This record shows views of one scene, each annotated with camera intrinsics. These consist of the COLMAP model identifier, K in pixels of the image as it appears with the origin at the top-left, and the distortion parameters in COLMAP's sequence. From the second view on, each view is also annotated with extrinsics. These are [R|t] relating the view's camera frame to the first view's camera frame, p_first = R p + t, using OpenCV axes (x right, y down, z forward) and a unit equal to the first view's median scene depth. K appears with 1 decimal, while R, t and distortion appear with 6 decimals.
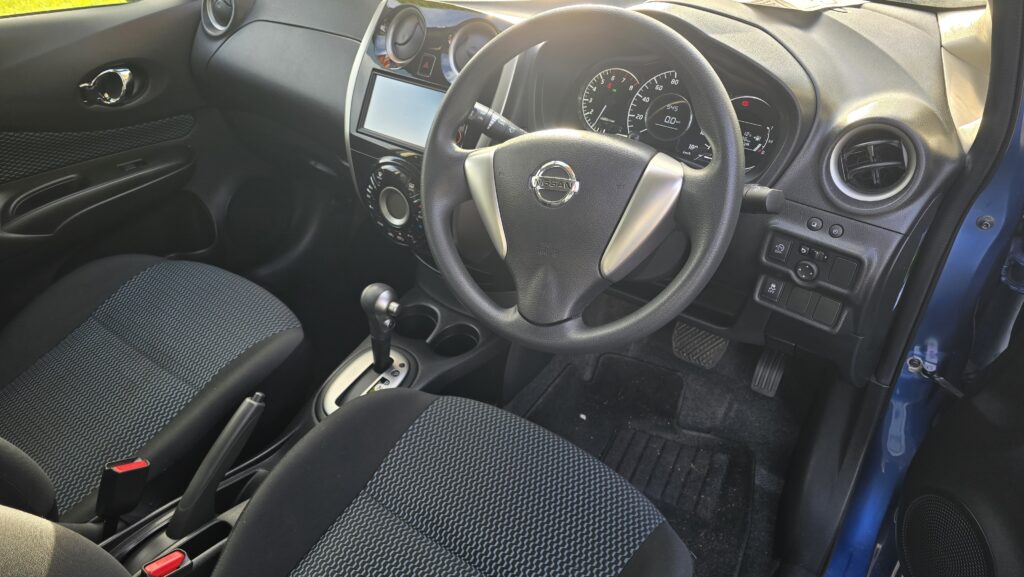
lens RADIAL K [[665.0, 0, 511.2], [0, 665.0, 284.7], [0, 0, 1]] dist [0.031035, -0.003443]
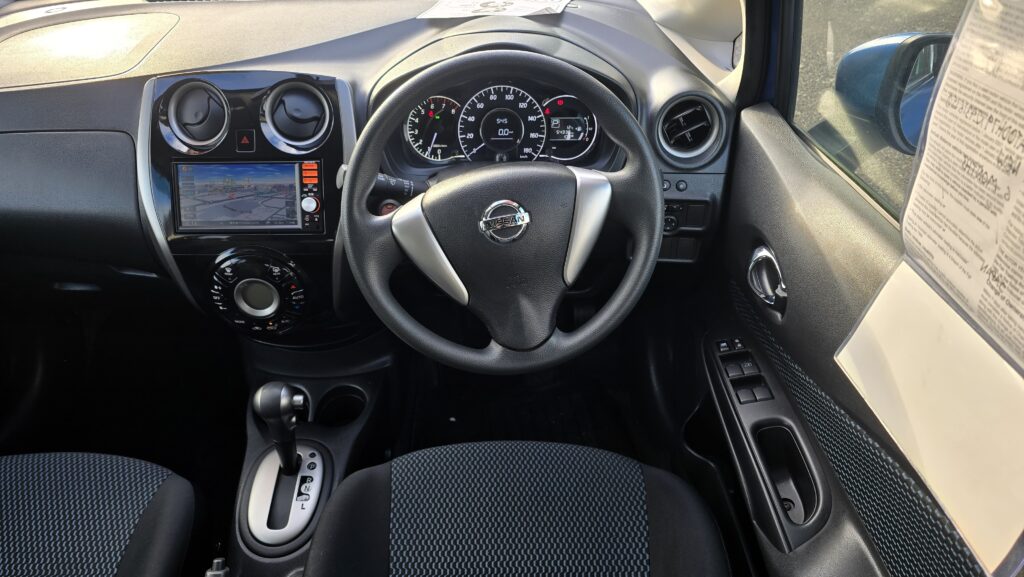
lens RADIAL K [[665.0, 0, 507.0], [0, 665.0, 281.7], [0, 0, 1]] dist [0.031035, -0.003443]
pose [[0.817944, -0.354328, 0.453232, -0.325067], [0.346927, 0.932250, 0.102718, -0.122314], [-0.458922, 0.073221, 0.885454, 0.045228]]
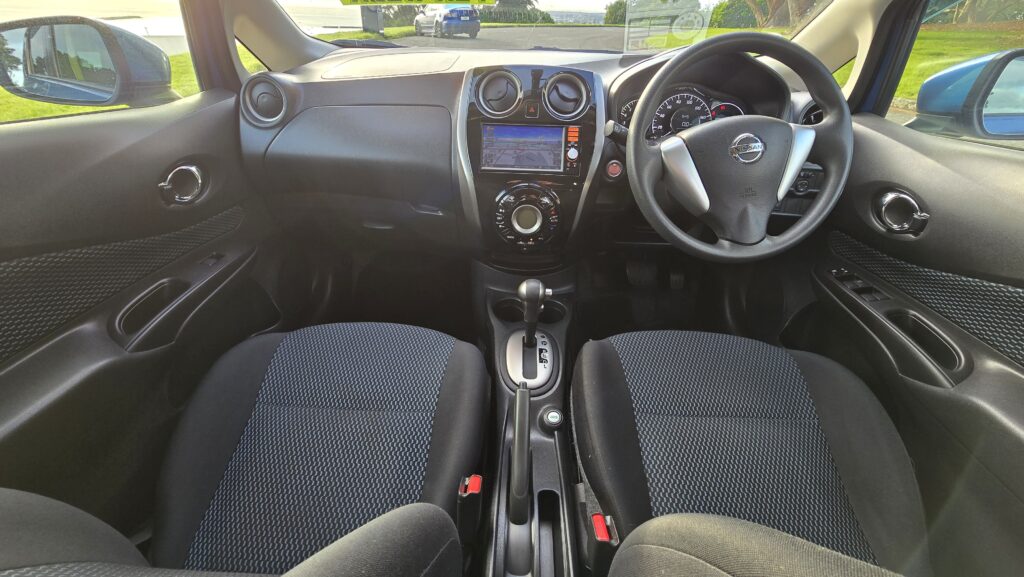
lens RADIAL K [[406.0, 0, 515.3], [0, 406.0, 292.6], [0, 0, 1]] dist [0.002434, 0.000377]
pose [[0.838374, -0.290712, 0.461102, -0.661728], [0.300926, 0.952164, 0.053171, -0.030575], [-0.454503, 0.094181, 0.885752, 0.330952]]
